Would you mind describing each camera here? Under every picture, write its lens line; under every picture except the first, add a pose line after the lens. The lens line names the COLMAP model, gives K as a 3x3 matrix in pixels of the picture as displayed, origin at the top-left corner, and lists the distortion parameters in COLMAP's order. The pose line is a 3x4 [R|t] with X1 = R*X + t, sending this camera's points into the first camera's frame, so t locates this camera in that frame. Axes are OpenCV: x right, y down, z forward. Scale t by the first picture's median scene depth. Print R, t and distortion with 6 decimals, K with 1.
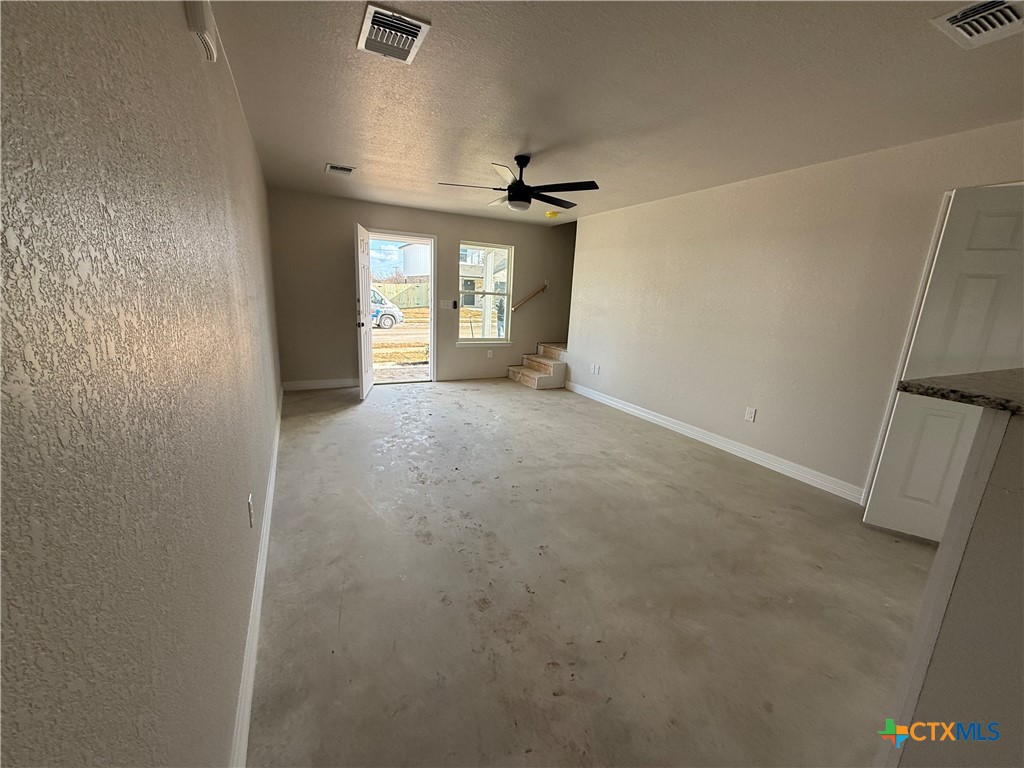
lens RADIAL K [[408.6, 0, 512.8], [0, 408.6, 384.6], [0, 0, 1]] dist [-0.001463, 0.000174]
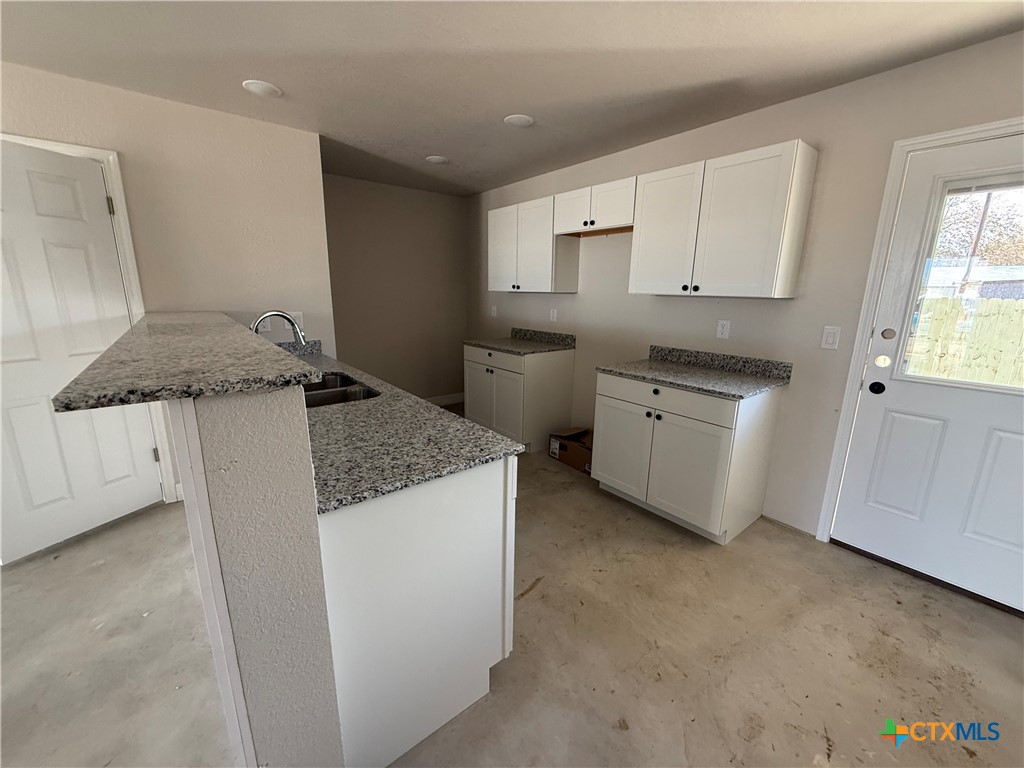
lens RADIAL K [[408.6, 0, 509.0], [0, 408.6, 382.4], [0, 0, 1]] dist [-0.001463, 0.000174]
pose [[-0.192244, -0.266996, 0.944328, 0.072878], [0.196637, 0.932281, 0.303621, -0.038272], [-0.961445, 0.244059, -0.126724, 0.149465]]
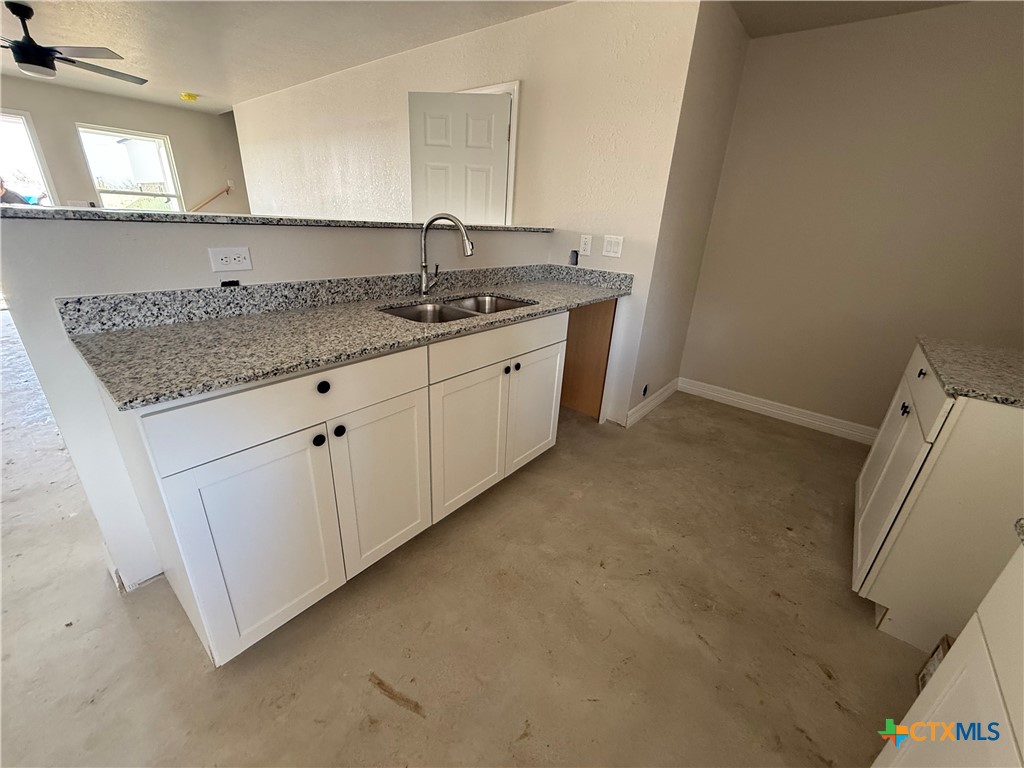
lens RADIAL K [[408.6, 0, 511.7], [0, 408.6, 383.7], [0, 0, 1]] dist [-0.001463, 0.000174]
pose [[0.917932, -0.147678, 0.368229, 0.819796], [0.079782, 0.977891, 0.193300, 0.181940], [-0.388634, -0.148059, 0.909419, -0.403202]]
